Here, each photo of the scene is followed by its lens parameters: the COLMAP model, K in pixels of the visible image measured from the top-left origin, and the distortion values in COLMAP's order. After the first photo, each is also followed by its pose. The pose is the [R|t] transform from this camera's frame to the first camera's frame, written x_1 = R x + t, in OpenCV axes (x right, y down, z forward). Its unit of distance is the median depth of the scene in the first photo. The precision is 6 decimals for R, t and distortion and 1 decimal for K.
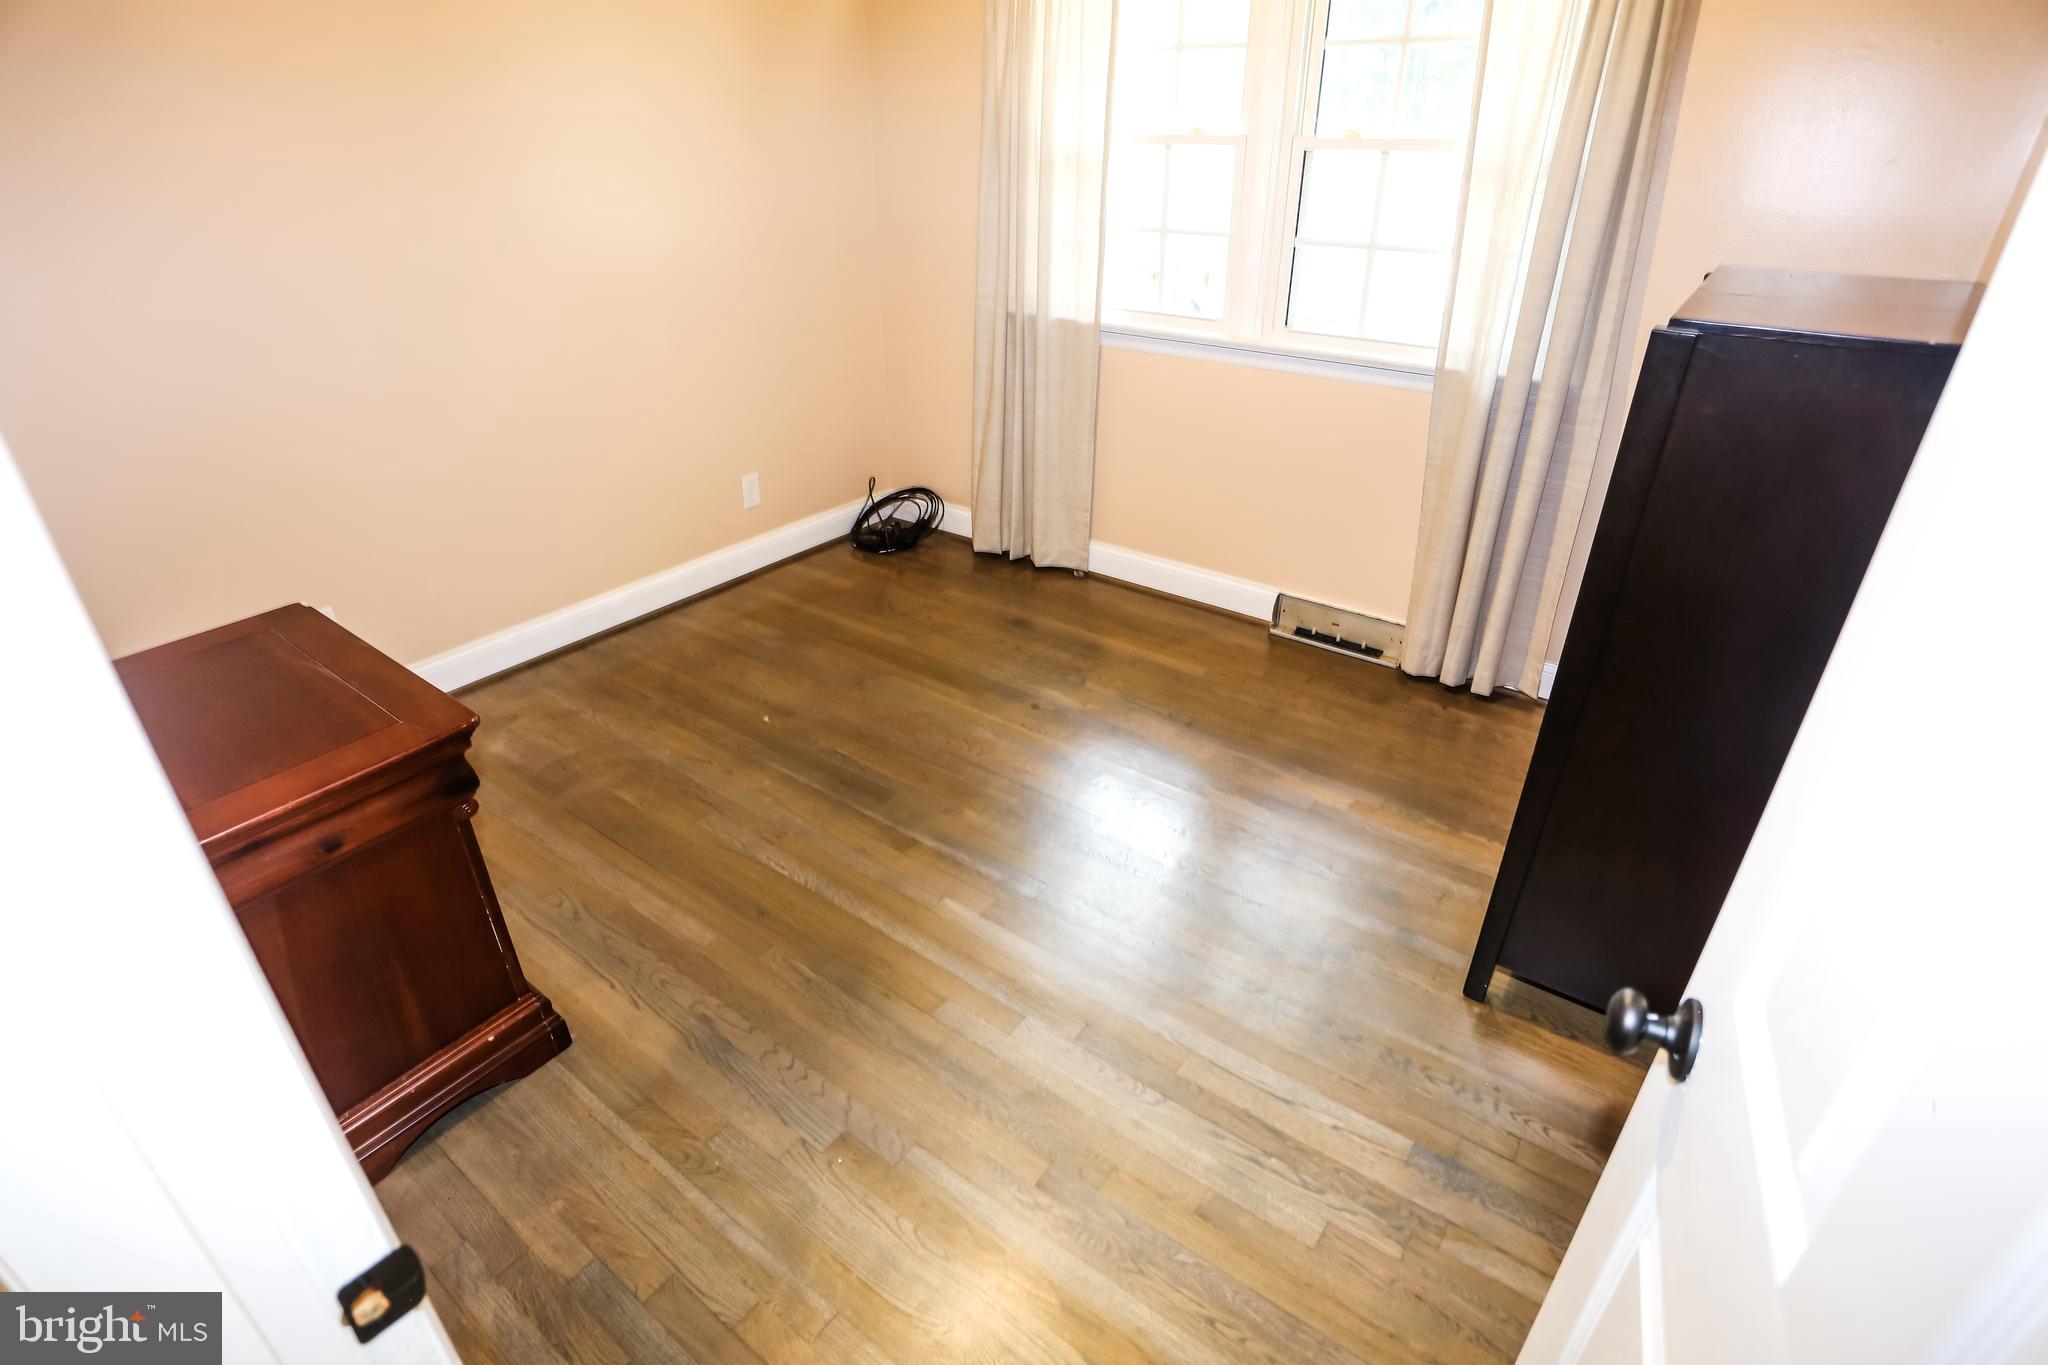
lens RADIAL K [[996.8, 0, 1026.9], [0, 996.8, 682.6], [0, 0, 1]] dist [-0.077362, 0.033913]
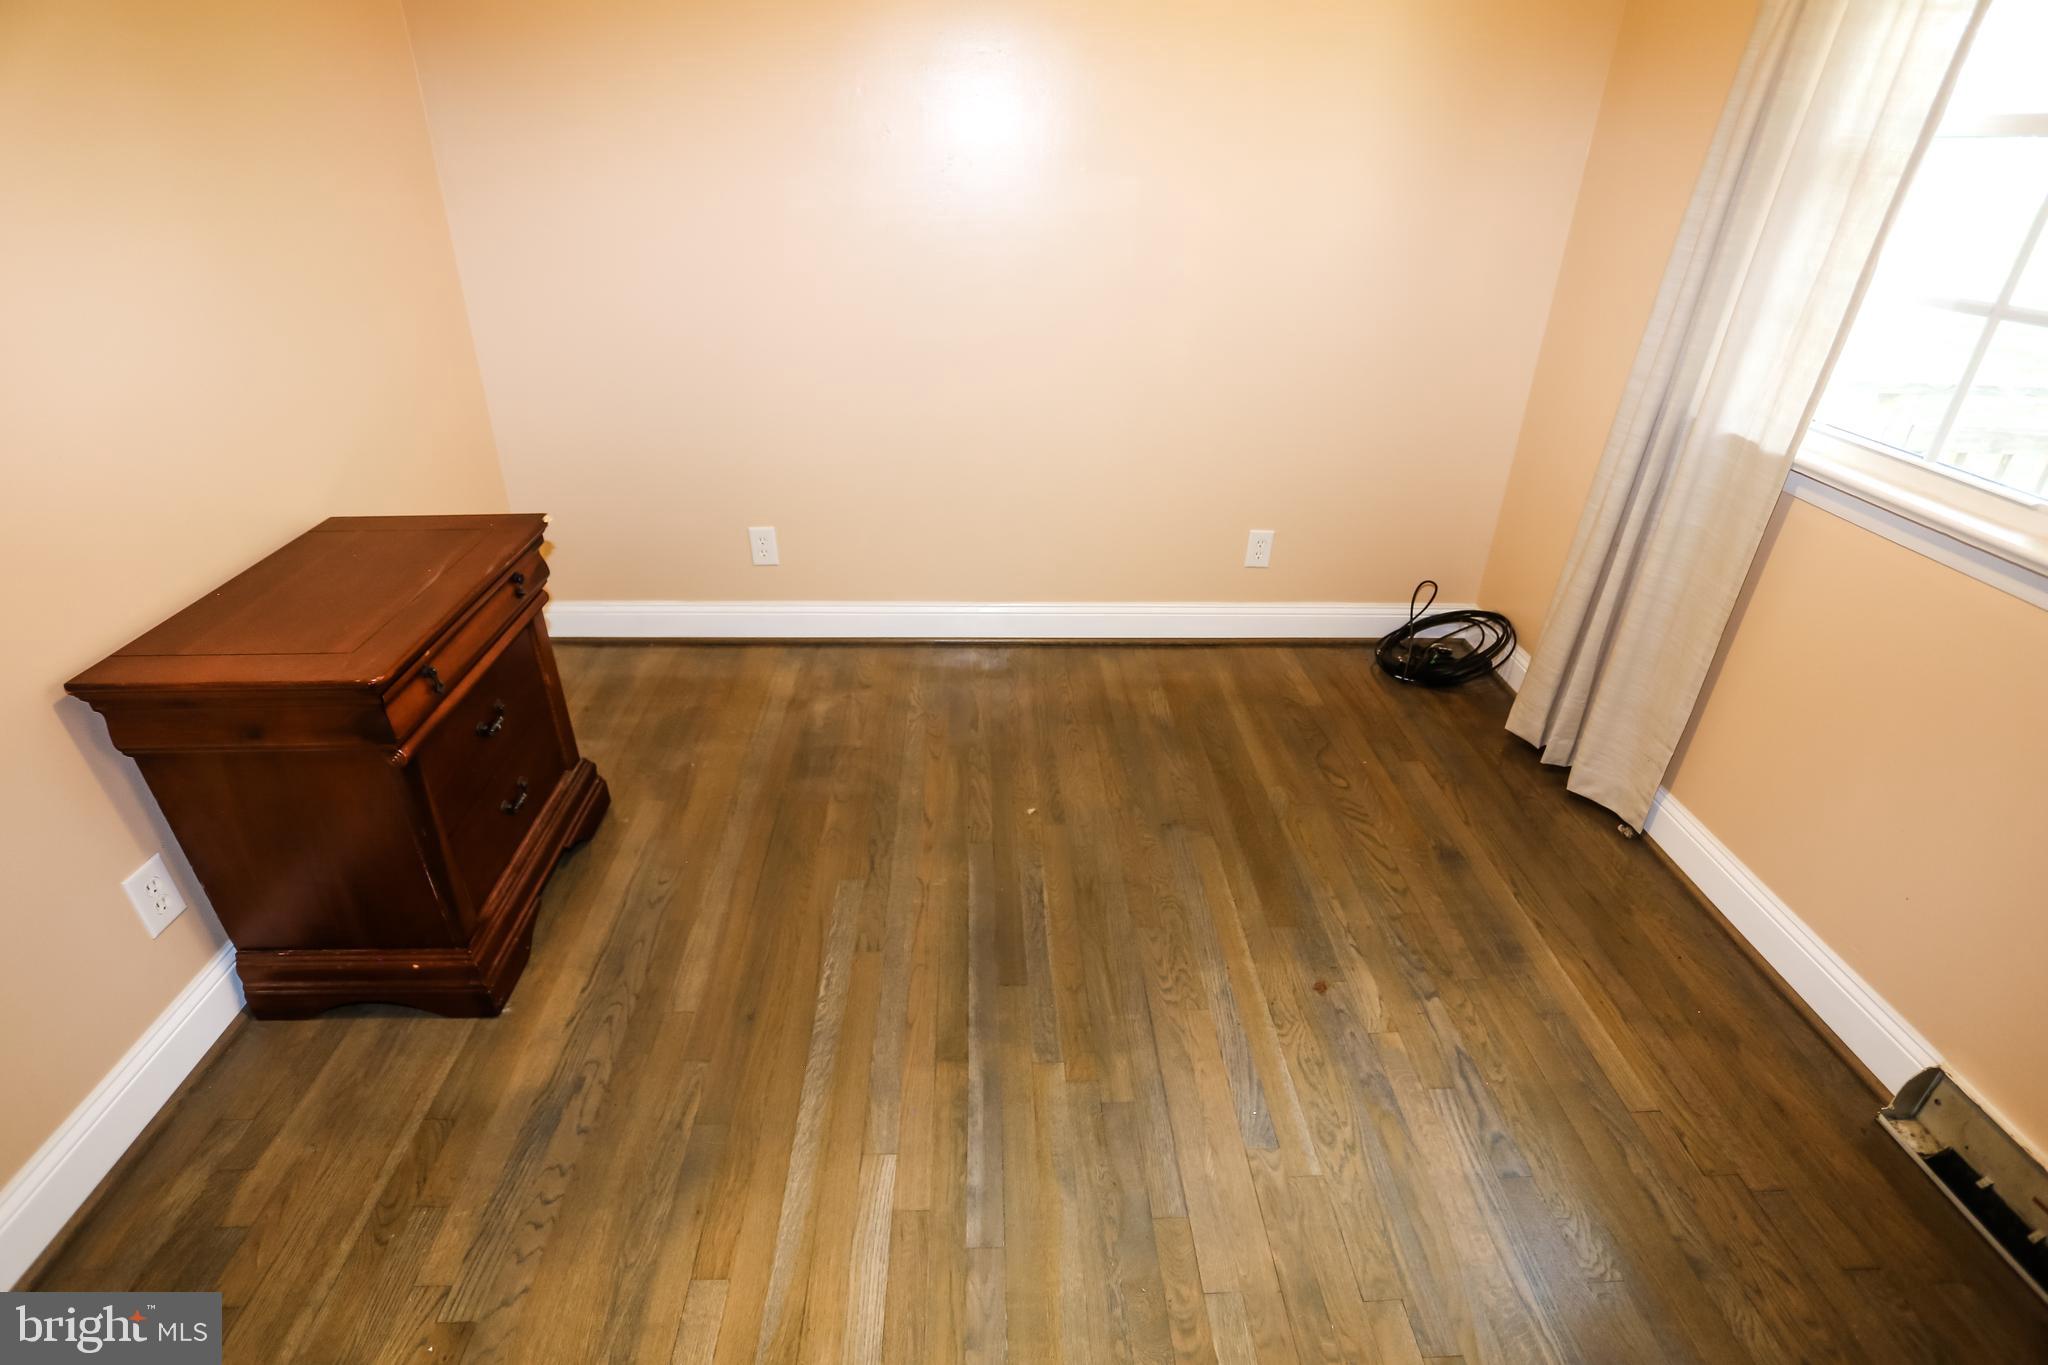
lens RADIAL K [[996.8, 0, 1026.9], [0, 996.8, 682.6], [0, 0, 1]] dist [-0.077362, 0.033913]
pose [[0.631010, 0.387849, -0.671863, 0.237249], [-0.392153, 0.906727, 0.155121, -0.177423], [0.669360, 0.165590, 0.724250, 0.362726]]
